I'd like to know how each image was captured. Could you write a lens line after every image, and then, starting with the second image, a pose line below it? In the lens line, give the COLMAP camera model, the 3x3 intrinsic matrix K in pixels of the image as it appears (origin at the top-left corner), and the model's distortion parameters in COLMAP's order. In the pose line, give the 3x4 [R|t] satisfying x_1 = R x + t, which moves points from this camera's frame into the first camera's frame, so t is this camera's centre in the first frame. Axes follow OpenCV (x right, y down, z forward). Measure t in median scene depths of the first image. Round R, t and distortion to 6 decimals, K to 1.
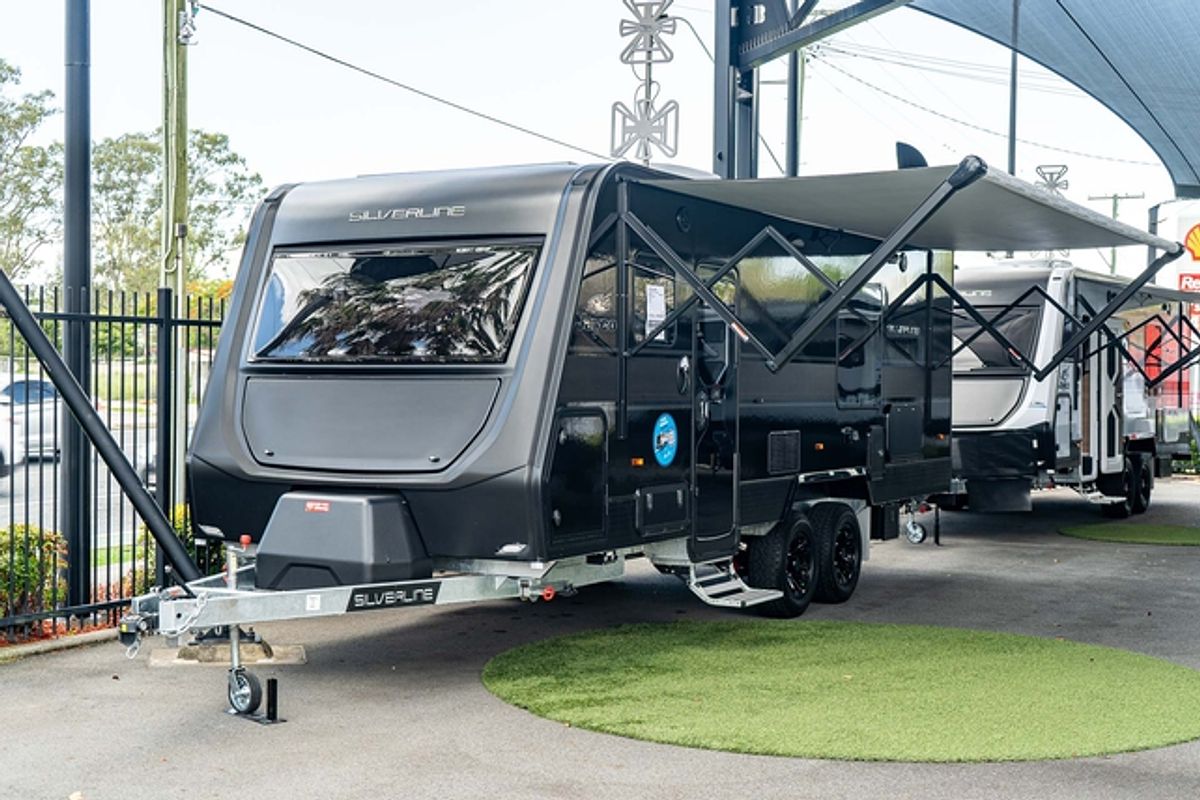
lens RADIAL K [[1634.6, 0, 600.0], [0, 1634.6, 400.0], [0, 0, 1]] dist [-0.038764, -0.035938]
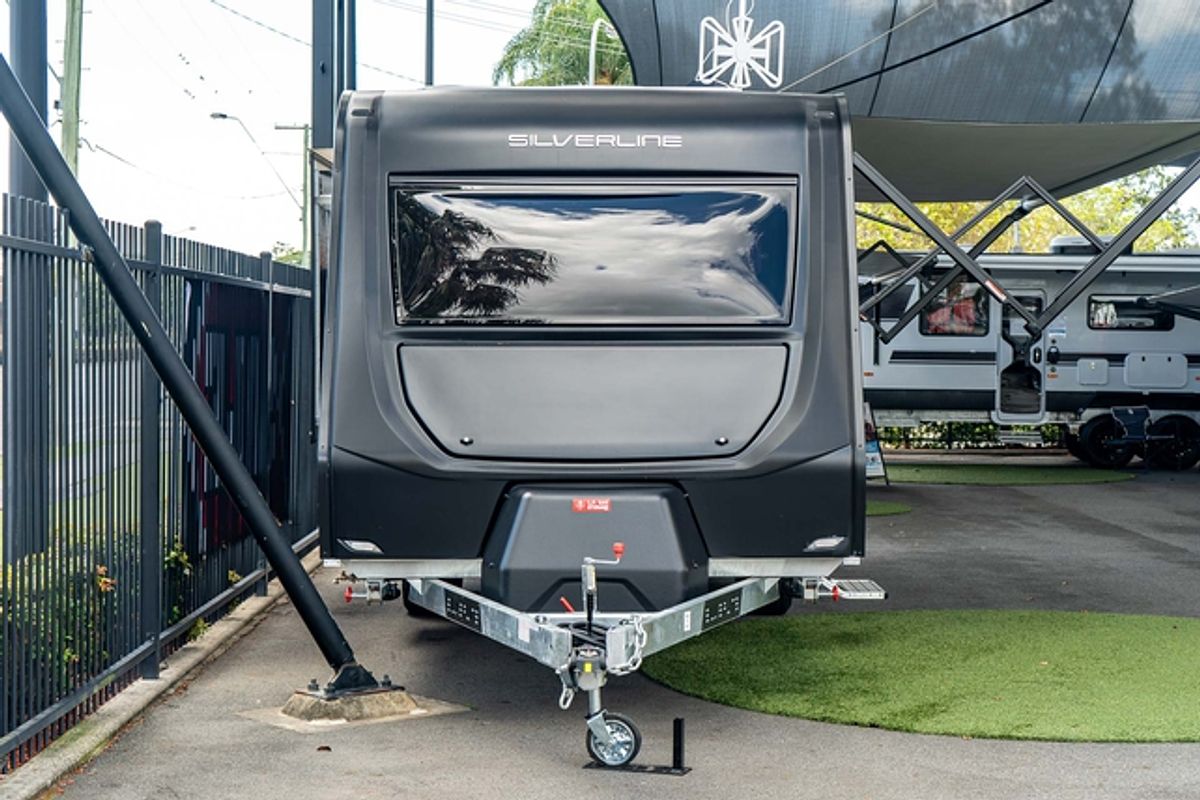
lens RADIAL K [[2004.8, 0, 600.0], [0, 2004.8, 400.0], [0, 0, 1]] dist [-0.042428, -0.039148]
pose [[0.862130, -0.020572, 0.506270, -0.663207], [0.012395, 0.999733, 0.019515, -0.005379], [-0.506536, -0.010550, 0.862154, 0.152190]]
